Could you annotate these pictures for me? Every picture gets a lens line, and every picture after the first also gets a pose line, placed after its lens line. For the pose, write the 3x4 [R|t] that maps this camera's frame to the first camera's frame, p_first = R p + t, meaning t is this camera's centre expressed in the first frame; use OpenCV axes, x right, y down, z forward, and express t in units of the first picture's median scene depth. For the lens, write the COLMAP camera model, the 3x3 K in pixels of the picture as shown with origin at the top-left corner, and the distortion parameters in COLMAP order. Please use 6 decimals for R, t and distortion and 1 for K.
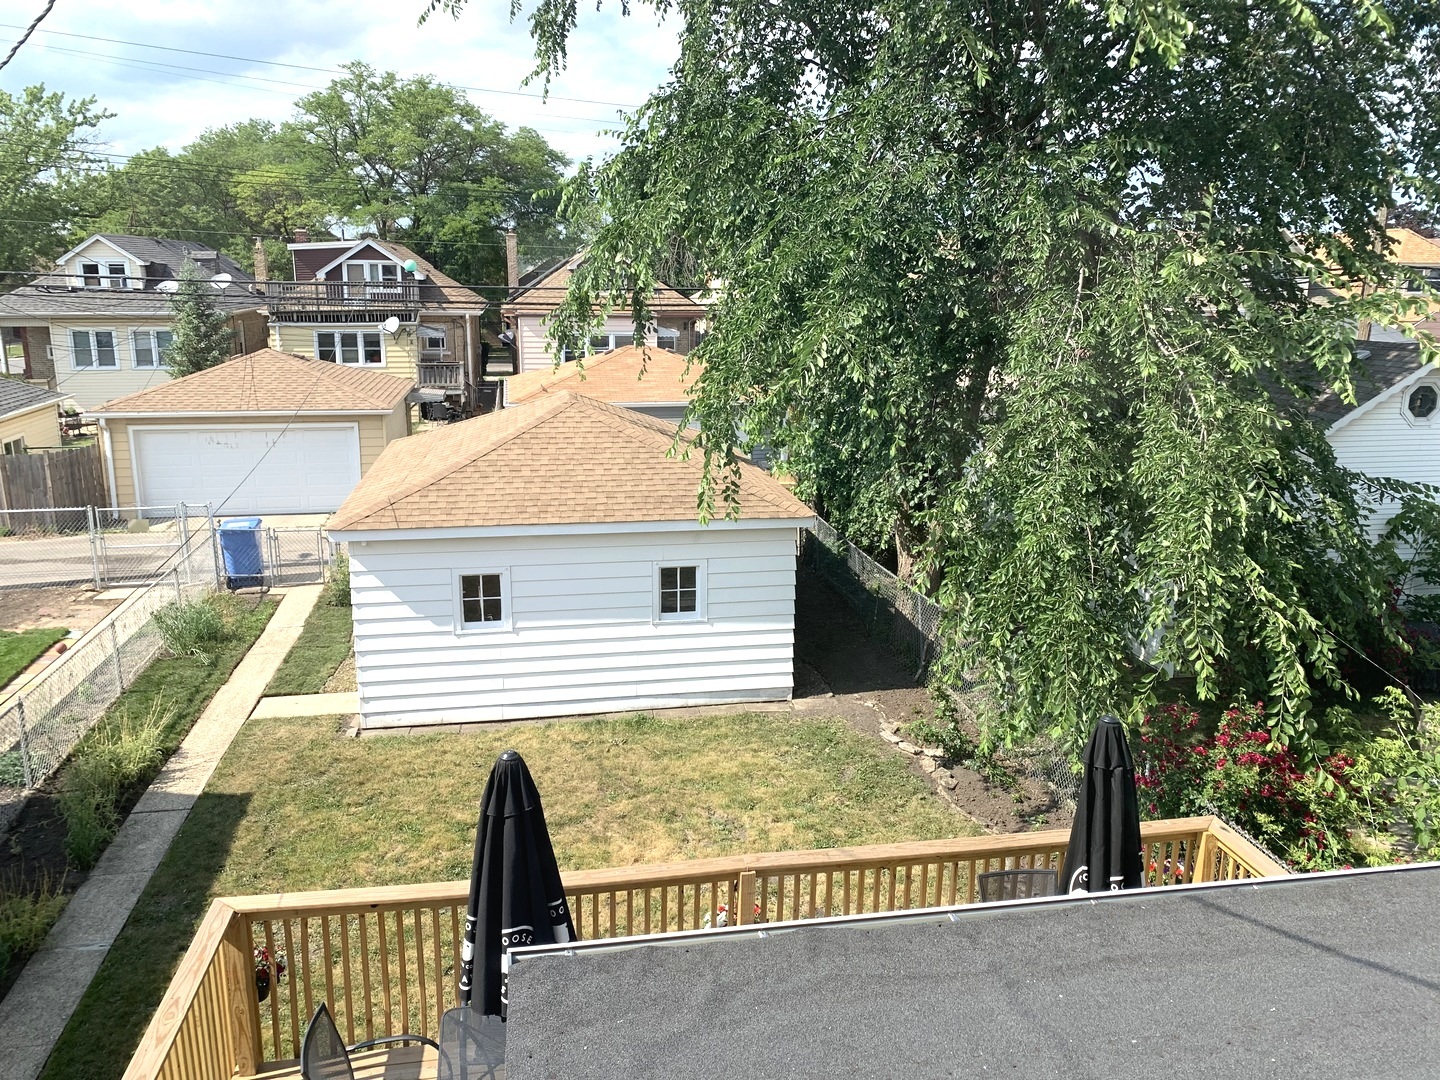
lens RADIAL K [[1089.6, 0, 725.9], [0, 1089.6, 539.8], [0, 0, 1]] dist [-0.004448, 0.007136]
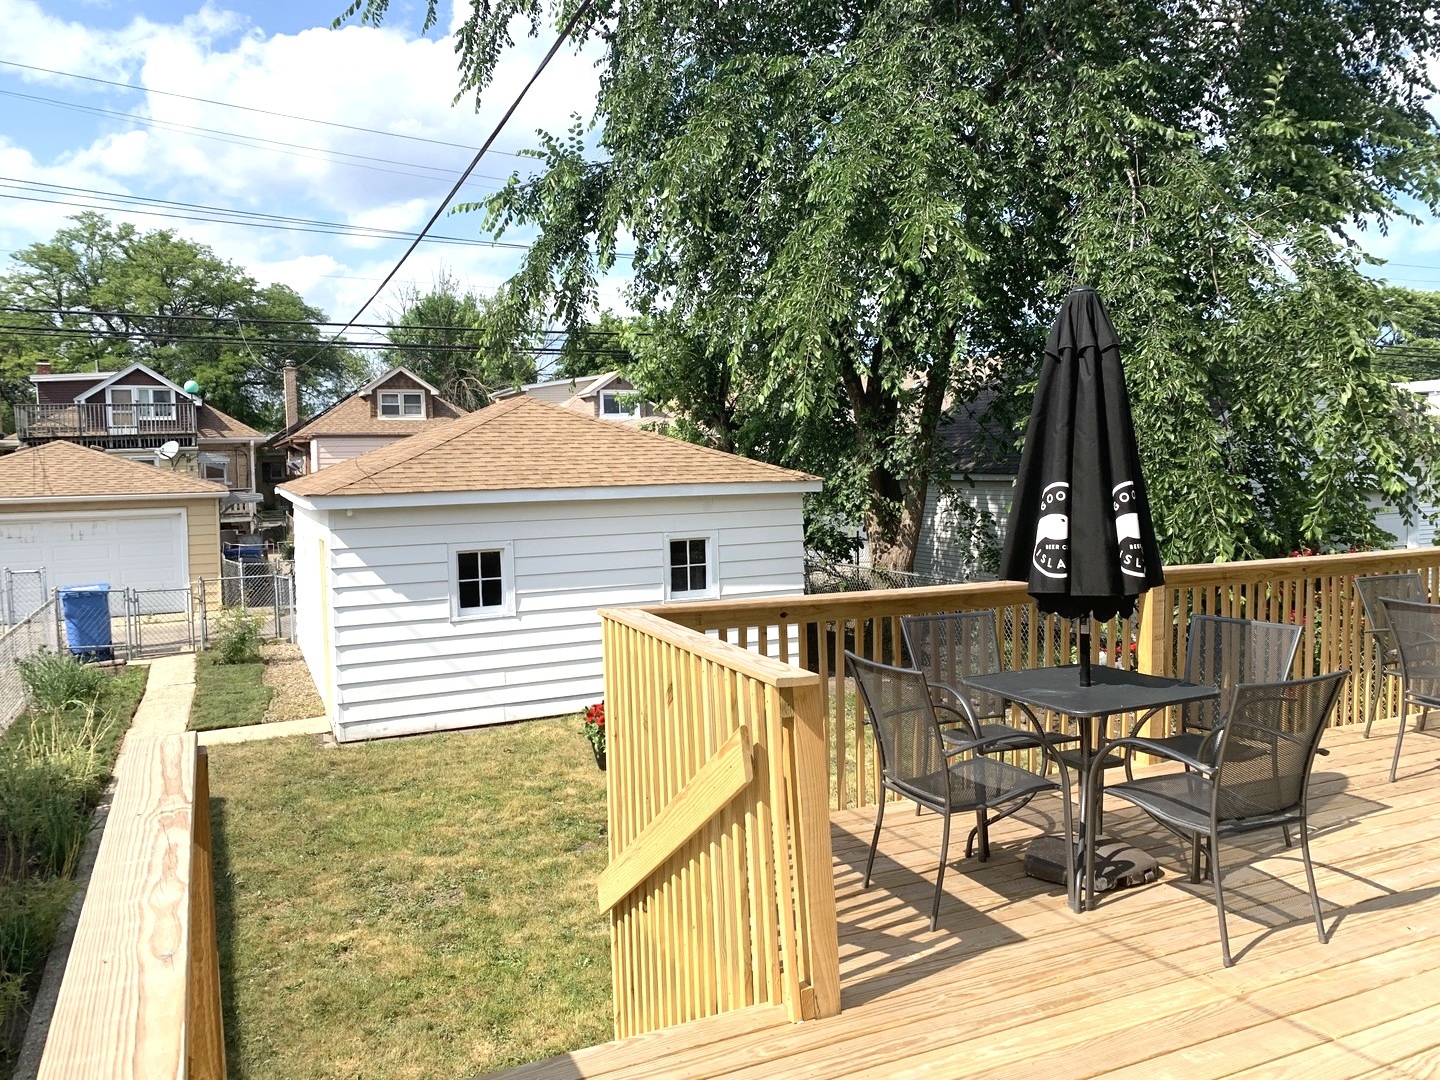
lens RADIAL K [[1089.6, 0, 717.3], [0, 1089.6, 537.6], [0, 0, 1]] dist [-0.004448, 0.007136]
pose [[0.968593, -0.045020, 0.244543, -0.138403], [0.087054, 0.982628, -0.163904, 0.099915], [-0.232916, 0.180045, 0.955685, 0.056687]]
